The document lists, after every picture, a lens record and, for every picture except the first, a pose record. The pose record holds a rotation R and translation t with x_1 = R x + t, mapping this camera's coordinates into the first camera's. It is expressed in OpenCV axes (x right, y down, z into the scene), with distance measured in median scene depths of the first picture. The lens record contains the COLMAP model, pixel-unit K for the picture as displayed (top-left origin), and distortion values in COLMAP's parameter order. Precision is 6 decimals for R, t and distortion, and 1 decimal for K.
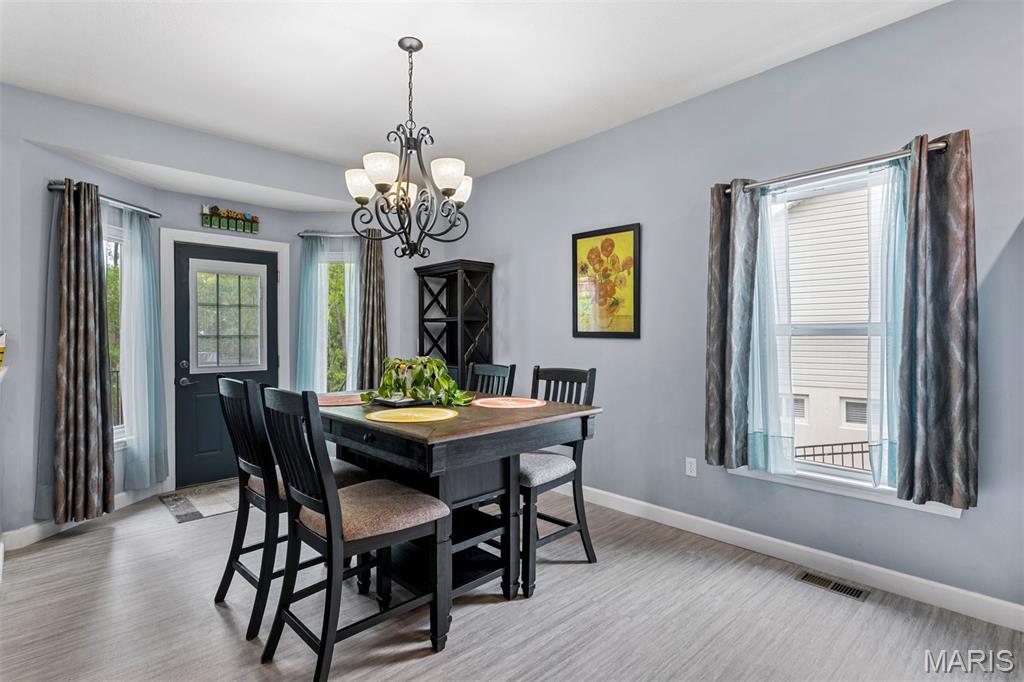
lens RADIAL K [[511.1, 0, 510.7], [0, 511.1, 335.5], [0, 0, 1]] dist [0.033784, 0.000160]
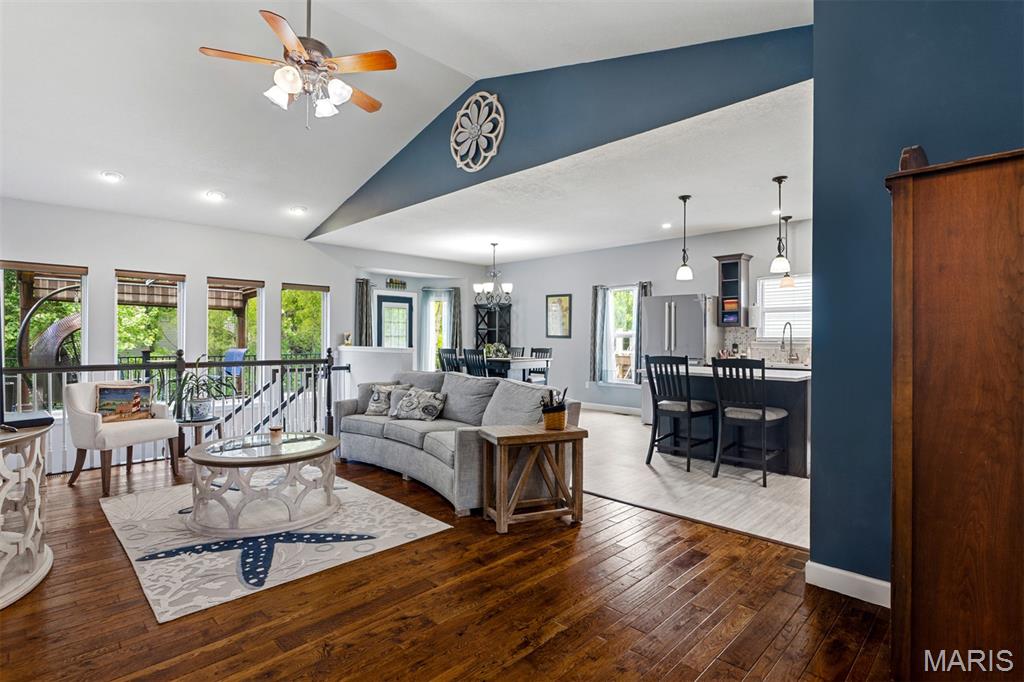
lens RADIAL K [[513.5, 0, 514.3], [0, 513.5, 338.6], [0, 0, 1]] dist [-0.015791, 0.001157]
pose [[0.999247, 0.010689, 0.037290, -0.159579], [-0.010713, 0.999943, 0.000432, 0.012555], [-0.037283, -0.000831, 0.999304, -1.907187]]
